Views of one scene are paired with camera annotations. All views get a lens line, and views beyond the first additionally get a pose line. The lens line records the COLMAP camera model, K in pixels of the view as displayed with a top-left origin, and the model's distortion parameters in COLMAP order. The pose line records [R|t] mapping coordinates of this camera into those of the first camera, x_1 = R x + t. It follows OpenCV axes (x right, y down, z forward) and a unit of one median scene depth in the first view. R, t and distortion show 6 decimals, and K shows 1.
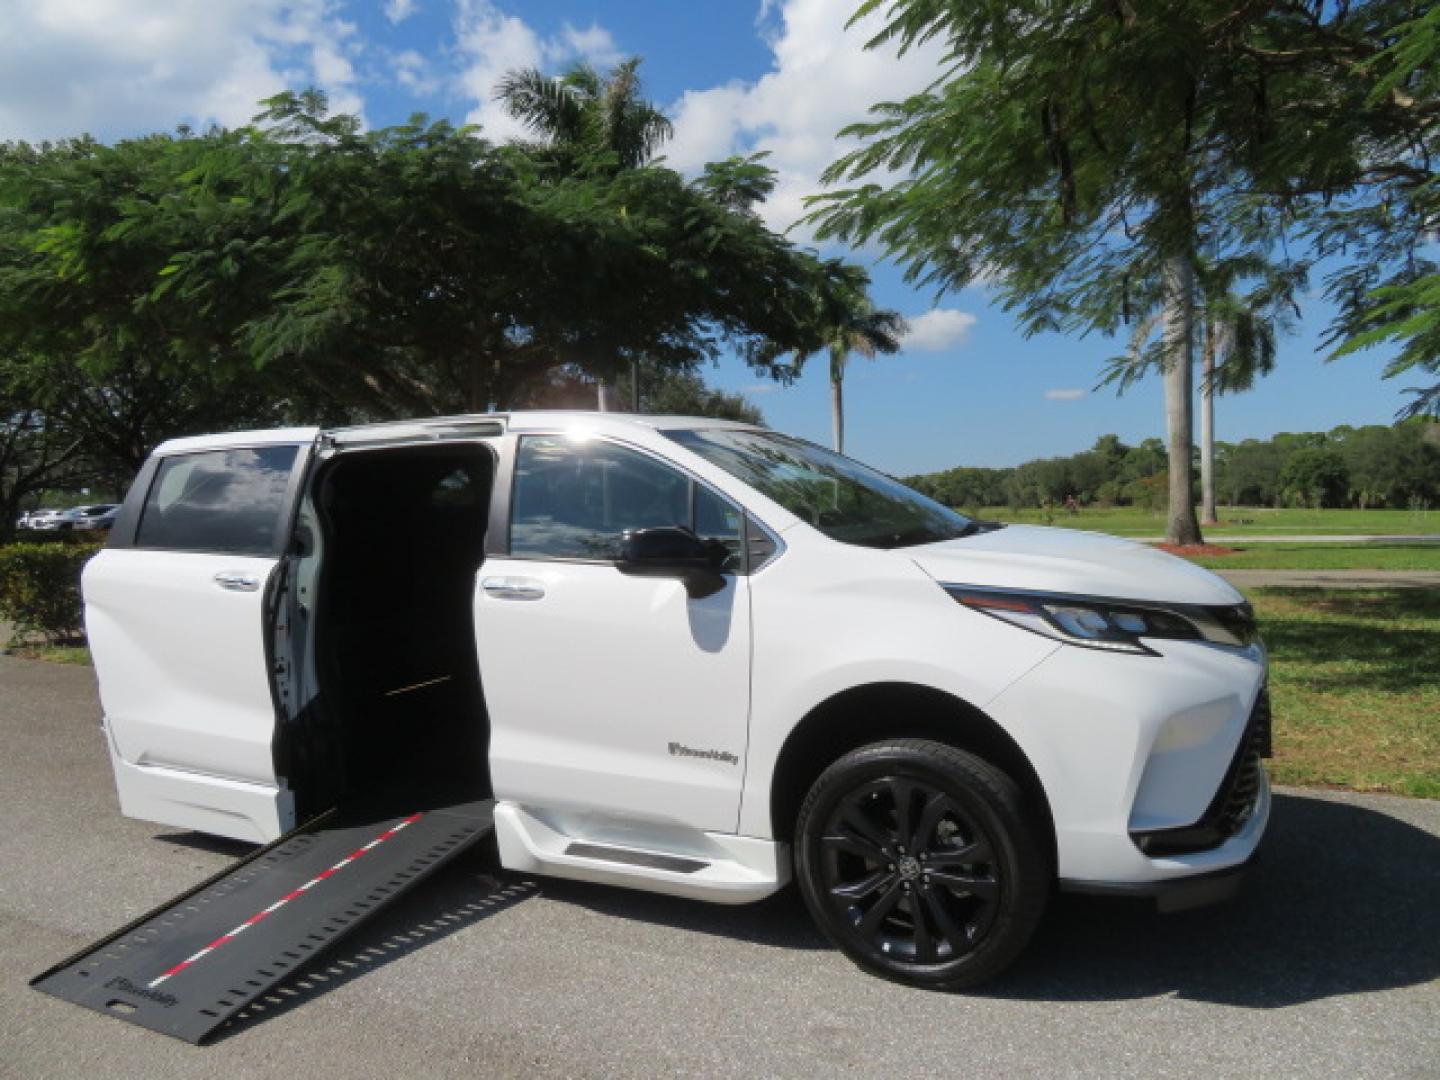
lens RADIAL K [[1036.9, 0, 723.5], [0, 1036.9, 544.8], [0, 0, 1]] dist [-0.011196, 0.008157]
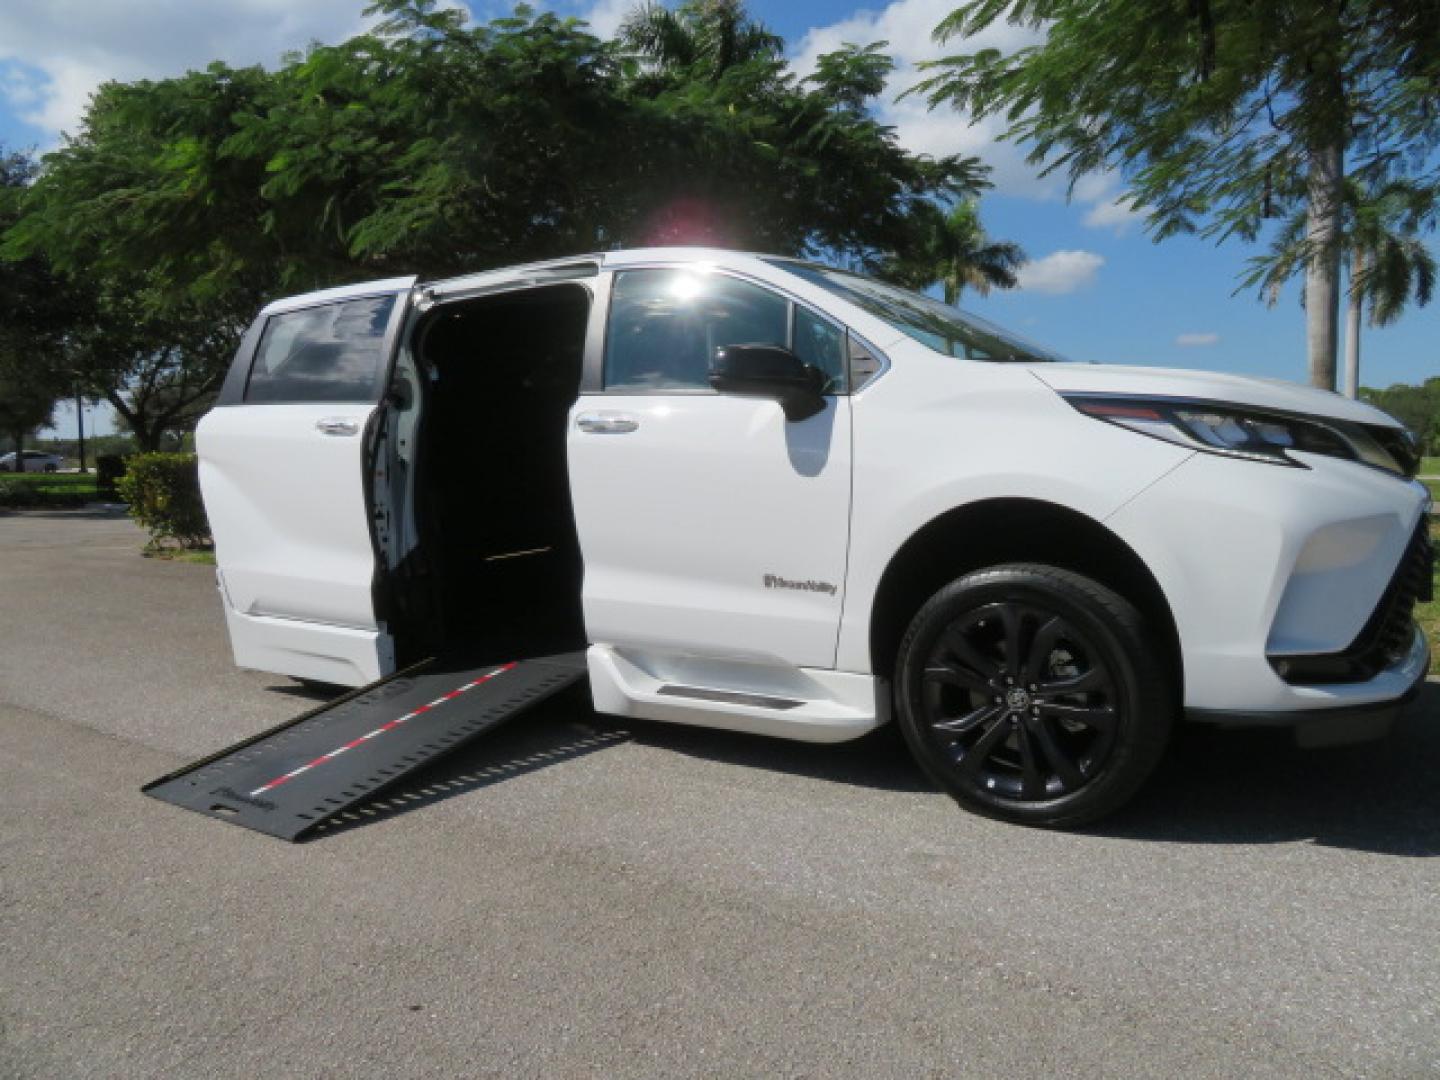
lens RADIAL K [[1036.9, 0, 723.5], [0, 1036.9, 544.8], [0, 0, 1]] dist [-0.011196, 0.008157]
pose [[0.994527, 0.013249, -0.103636, 0.008294], [-0.008556, 0.998923, 0.045597, 0.110395], [0.104129, -0.044461, 0.993570, 0.039508]]
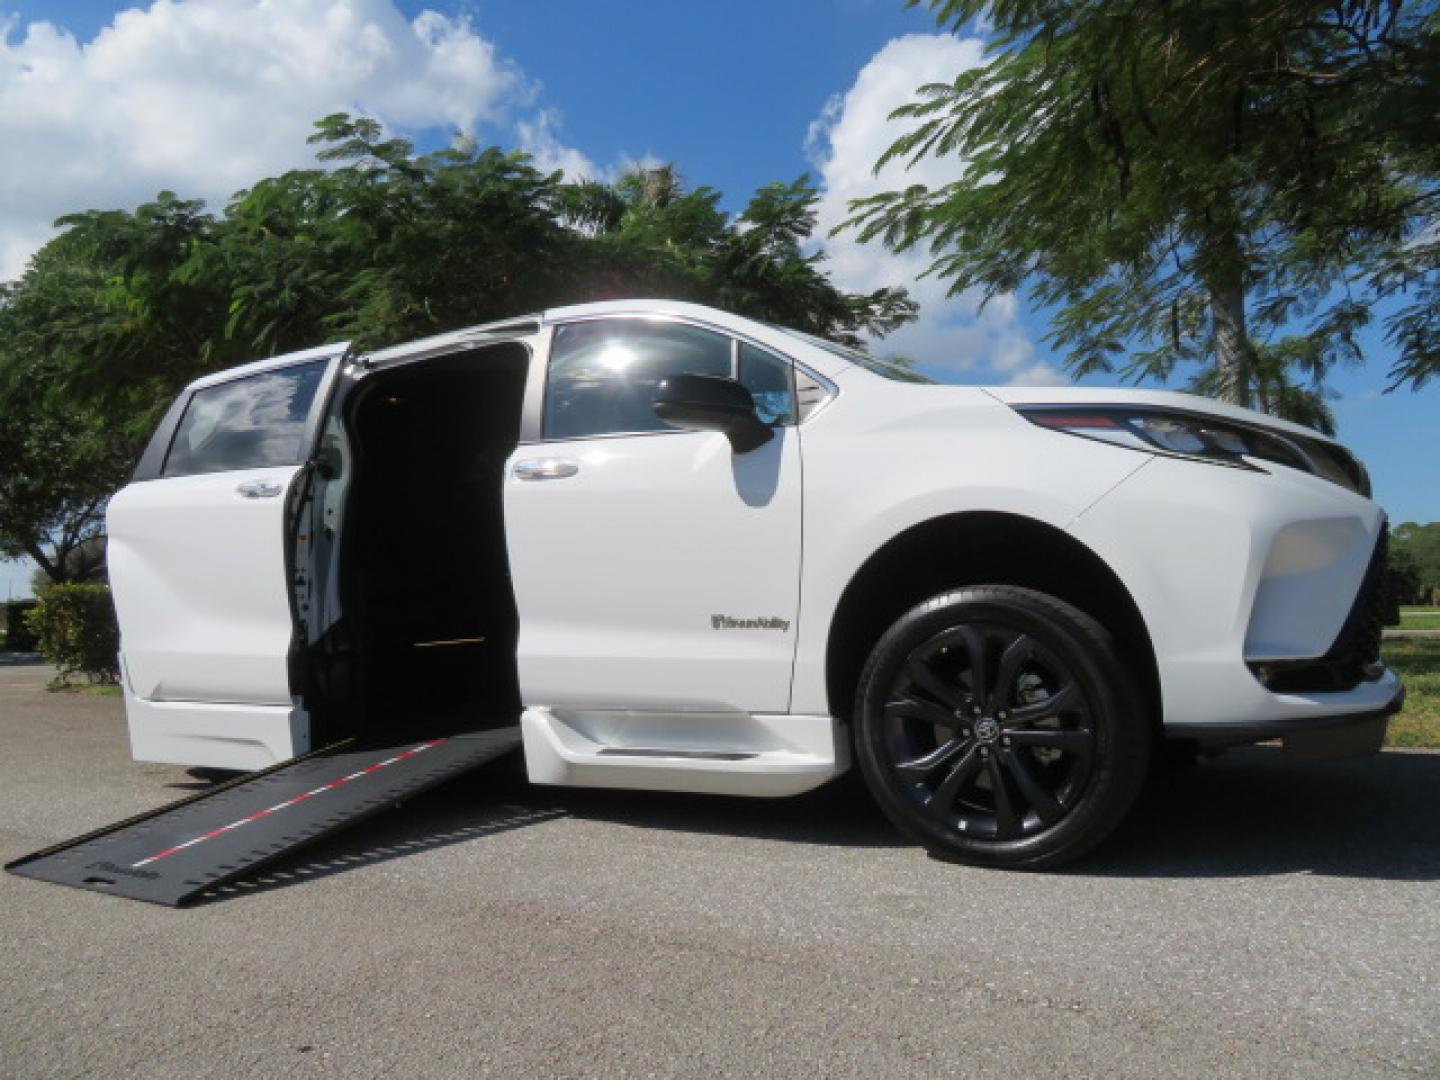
lens RADIAL K [[1036.9, 0, 723.5], [0, 1036.9, 544.8], [0, 0, 1]] dist [-0.011196, 0.008157]
pose [[0.998873, -0.009329, -0.046541, -0.000028], [0.004079, 0.993738, -0.111660, 0.212924], [0.047292, 0.111345, 0.992656, 0.088002]]
